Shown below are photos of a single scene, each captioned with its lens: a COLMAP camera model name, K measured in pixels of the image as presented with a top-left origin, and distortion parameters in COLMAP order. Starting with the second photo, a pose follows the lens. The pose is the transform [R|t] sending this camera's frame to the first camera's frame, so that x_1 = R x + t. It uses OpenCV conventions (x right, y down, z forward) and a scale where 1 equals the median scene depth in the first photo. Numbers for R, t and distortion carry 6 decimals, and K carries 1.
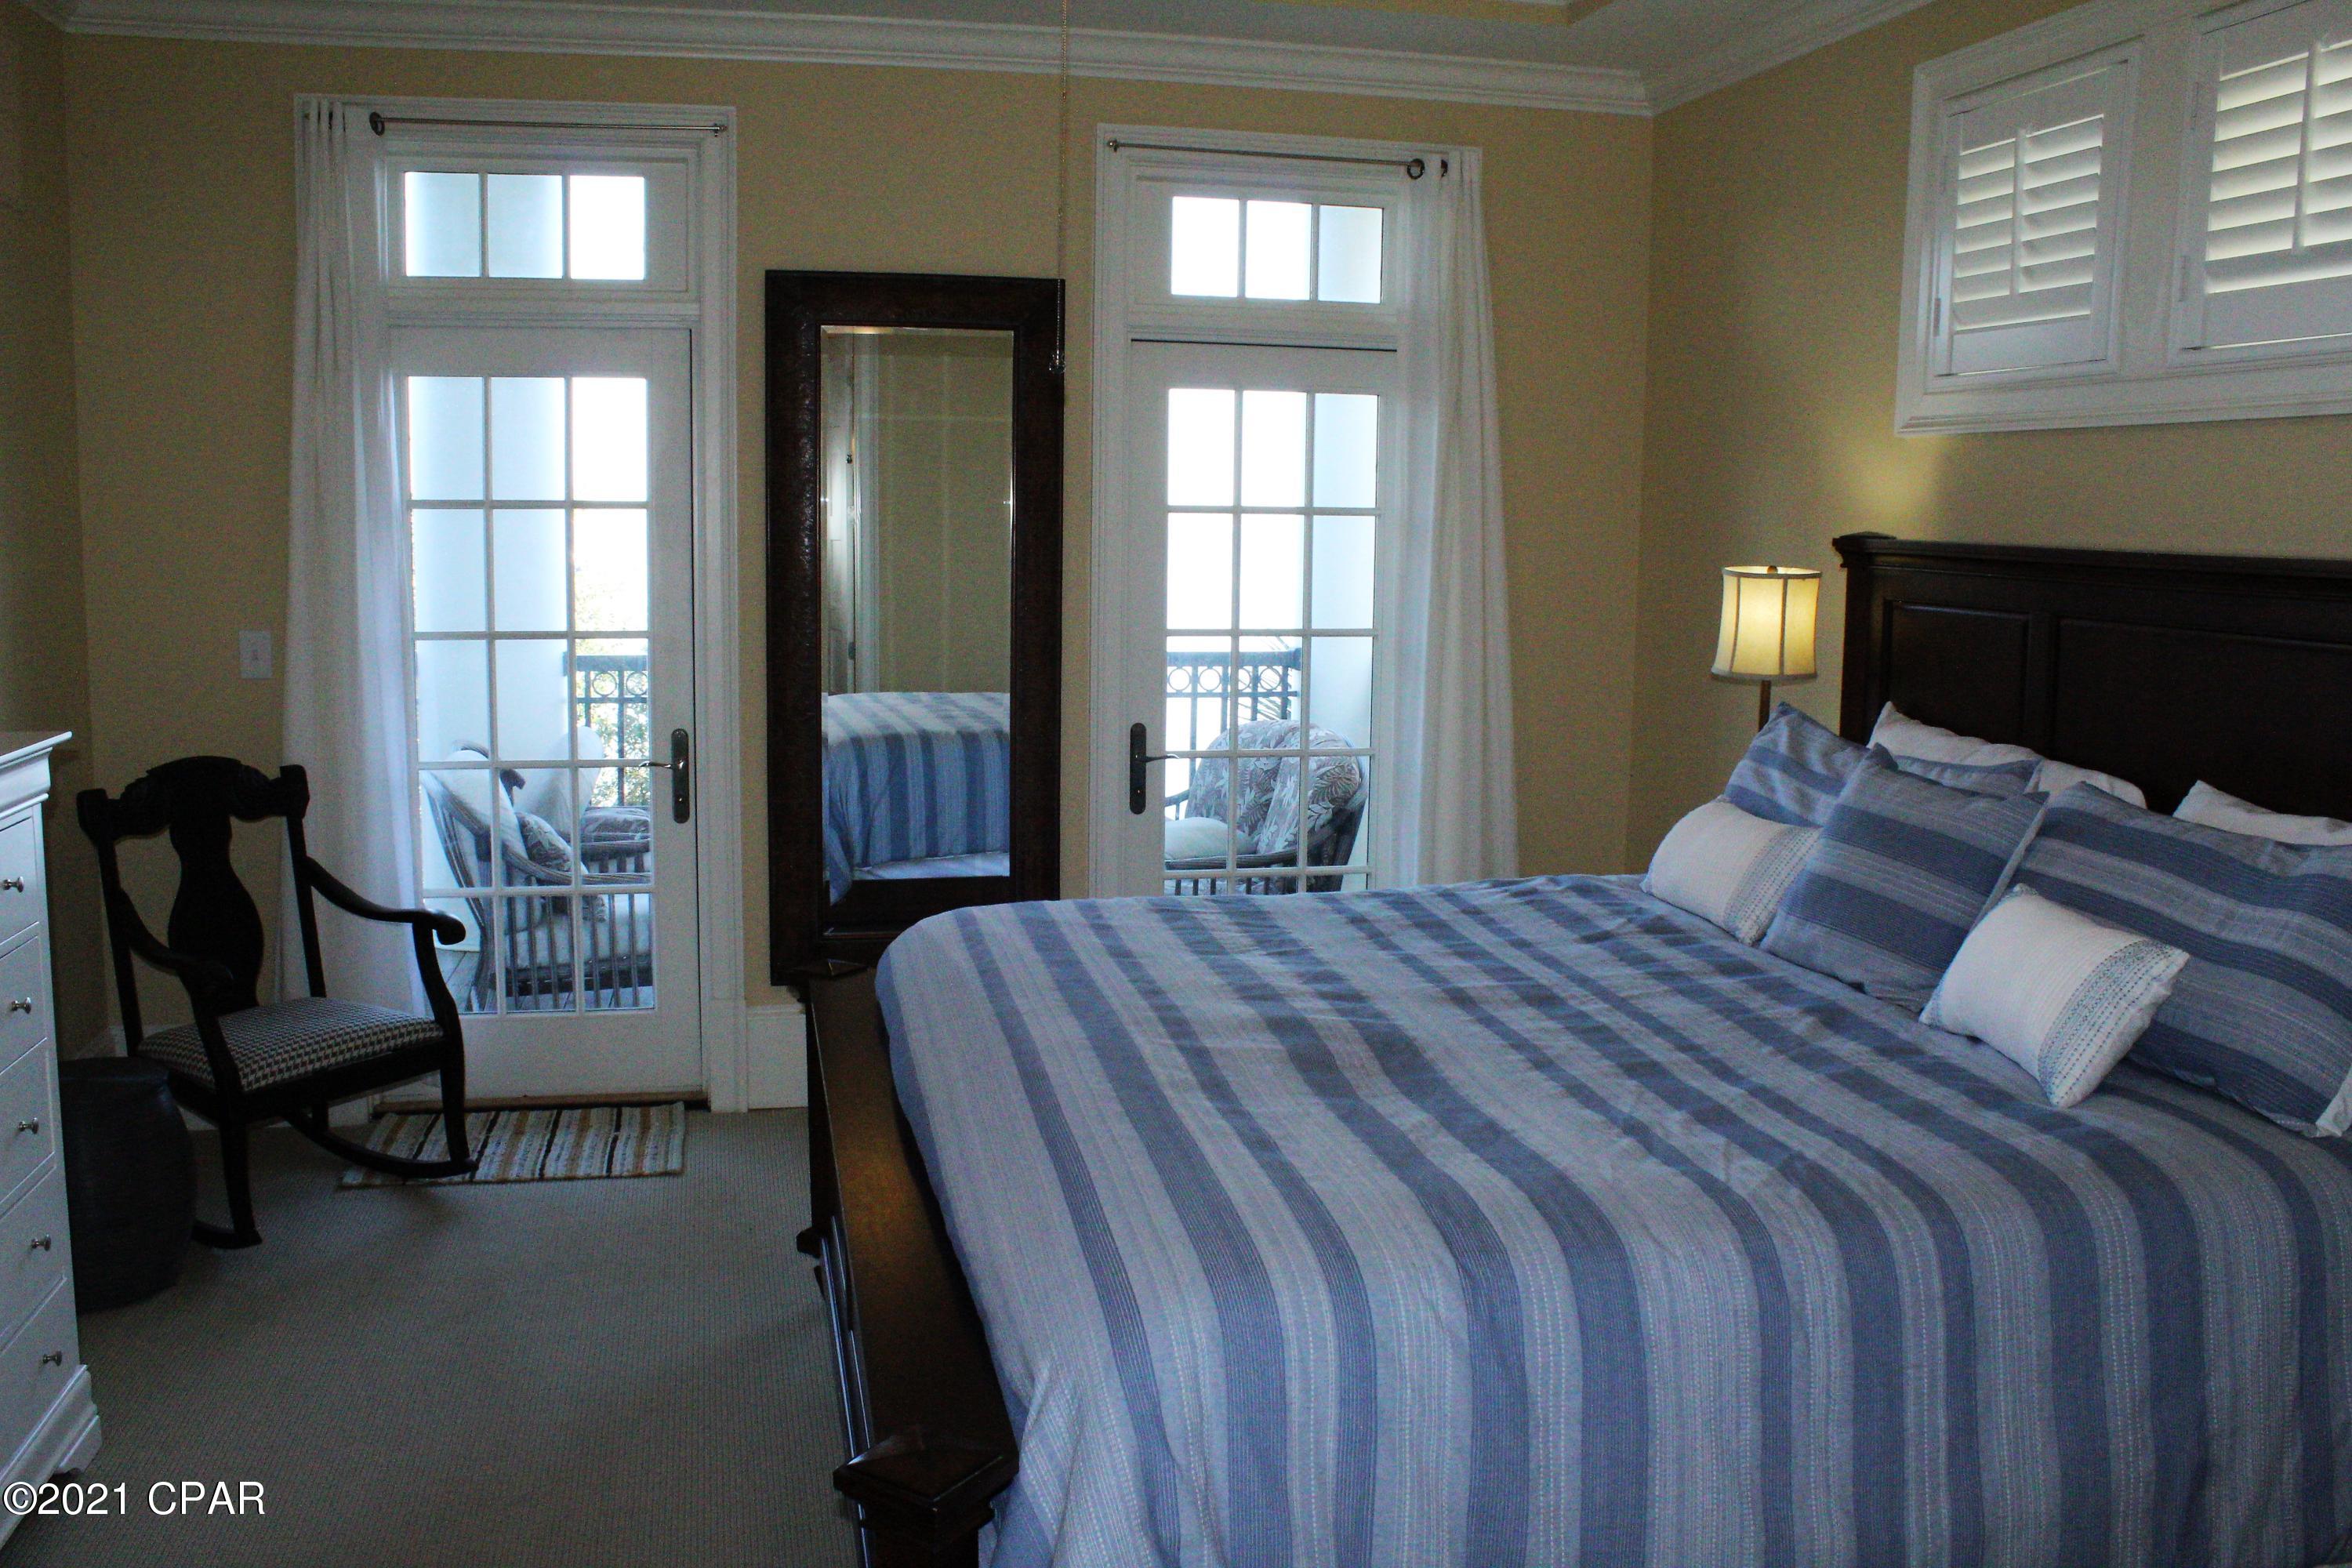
lens RADIAL K [[1963.0, 0, 1176.0], [0, 1963.0, 784.0], [0, 0, 1]] dist [-0.160505, 0.119991]
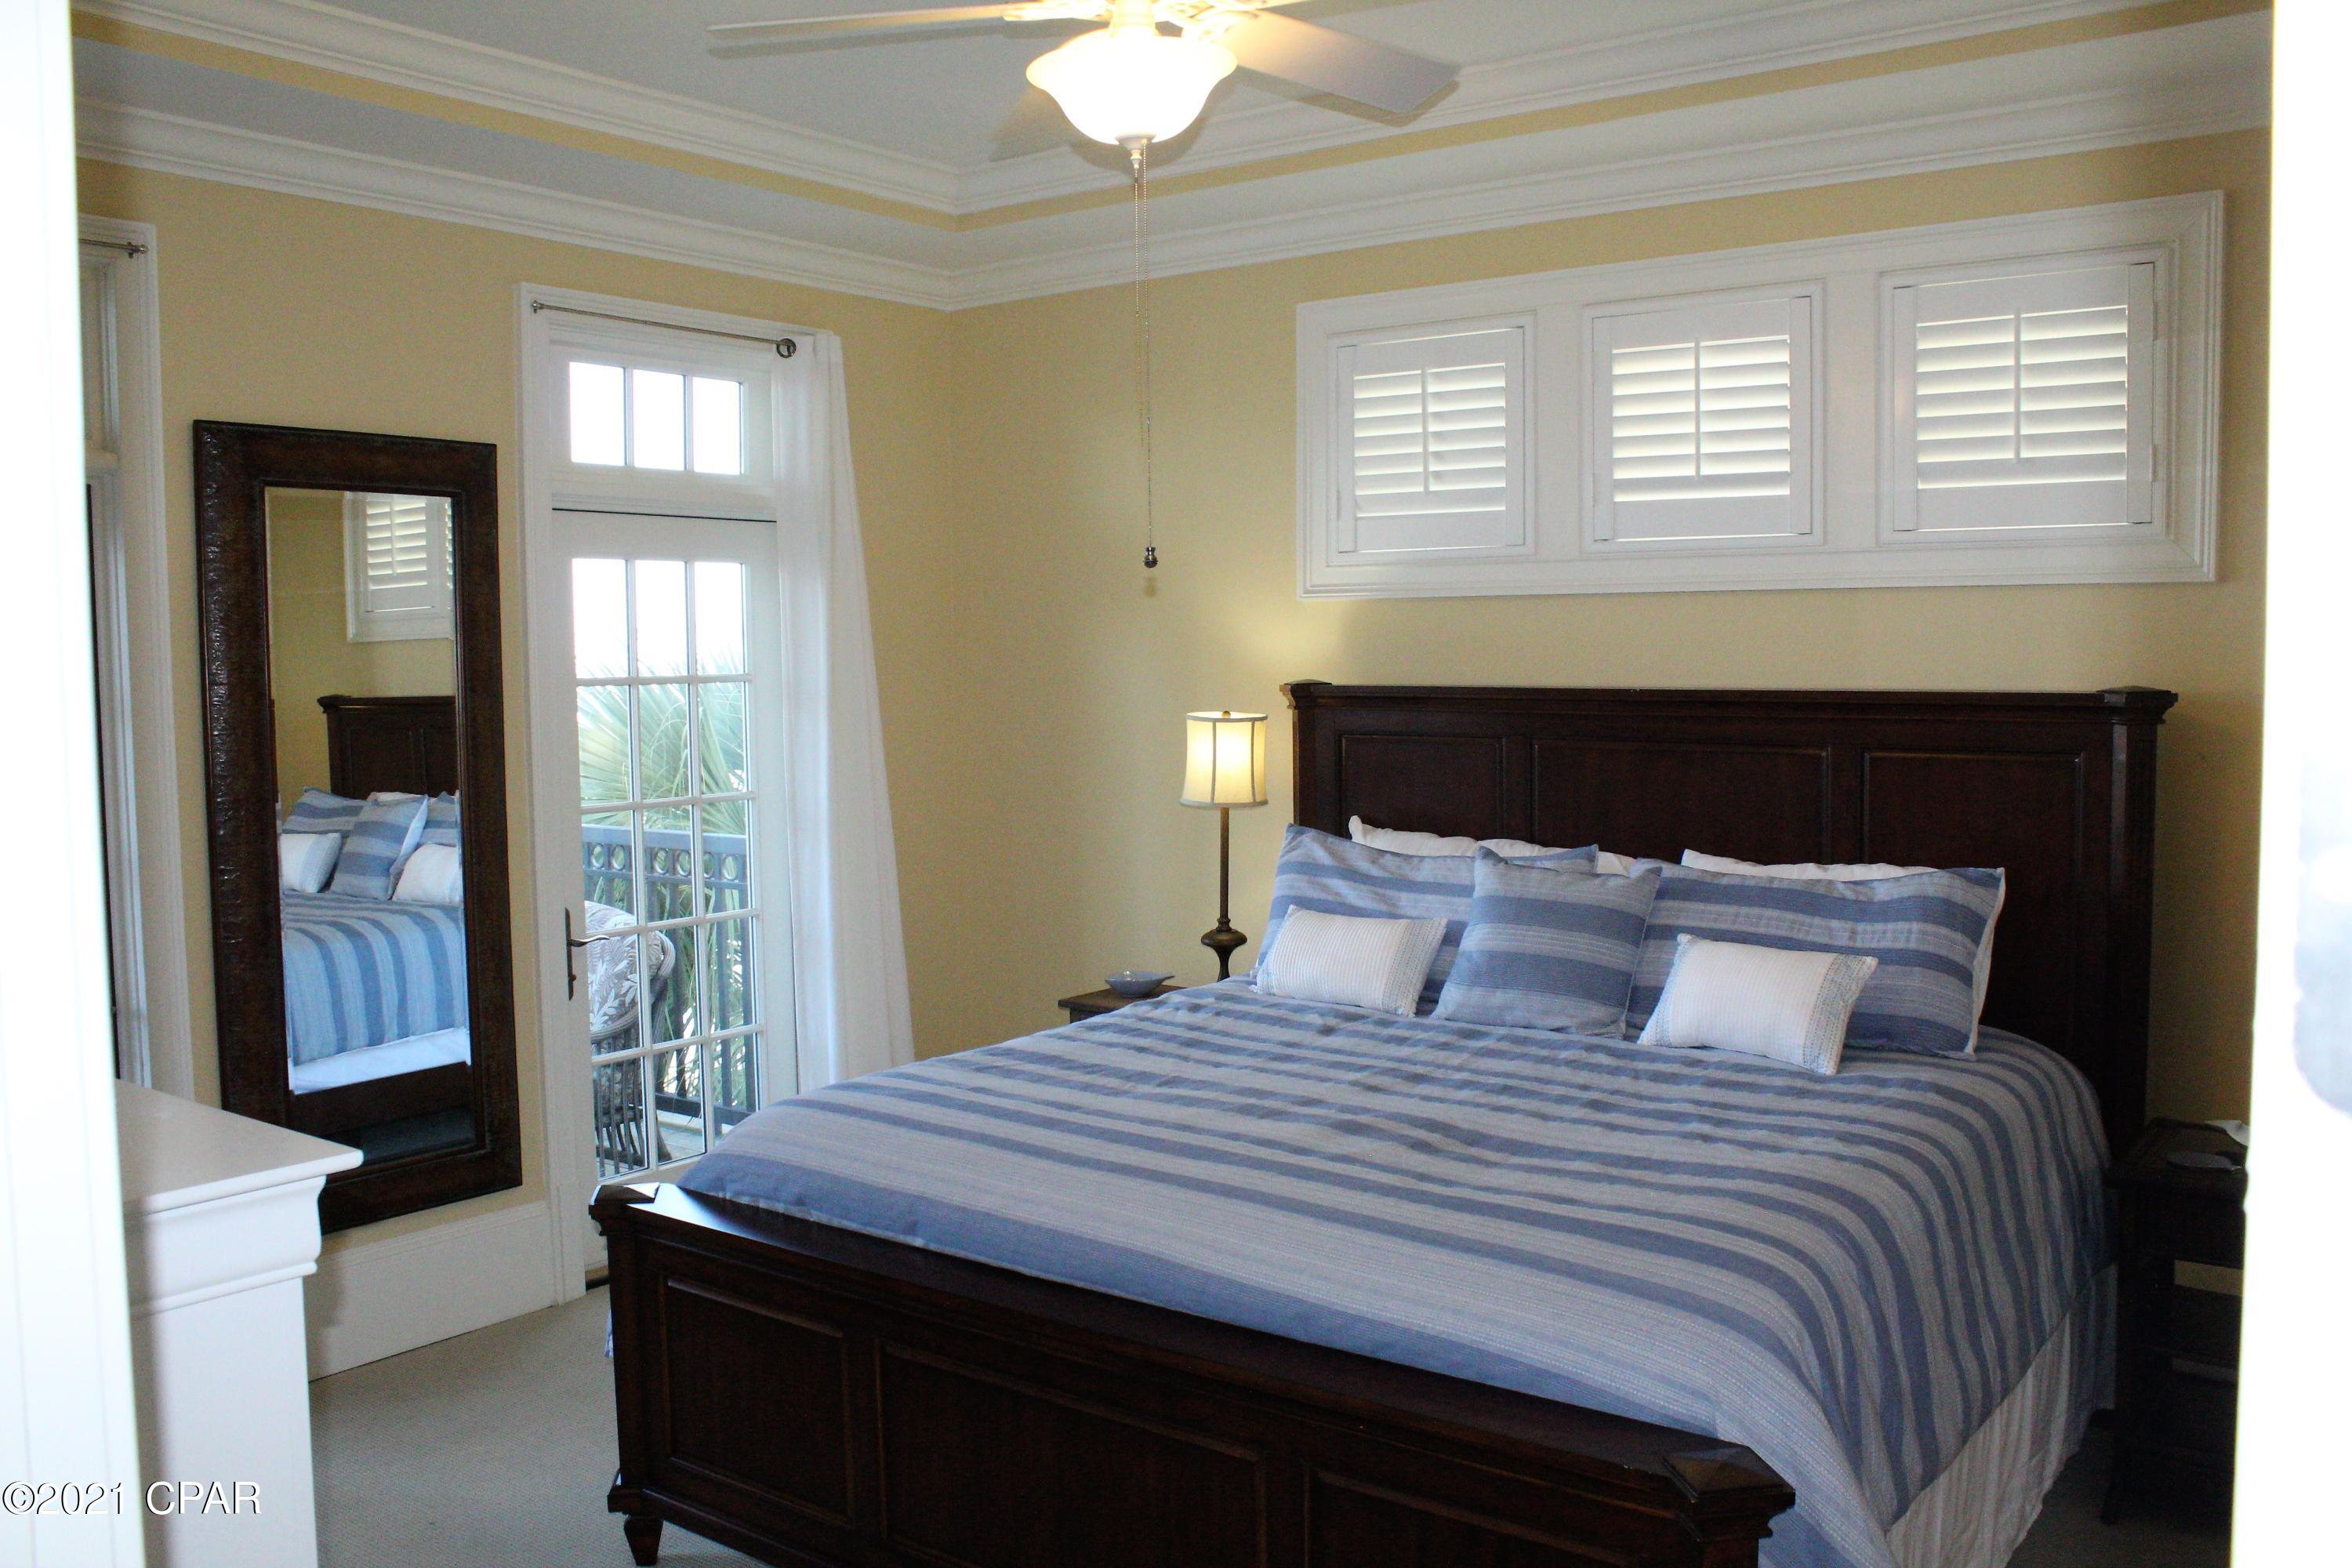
lens RADIAL K [[1963.0, 0, 1176.0], [0, 1963.0, 784.0], [0, 0, 1]] dist [-0.160505, 0.119991]
pose [[0.753730, -0.067487, 0.653710, -0.439956], [0.111508, 0.993423, -0.026011, -0.035209], [-0.647655, 0.092500, 0.756298, 0.096650]]
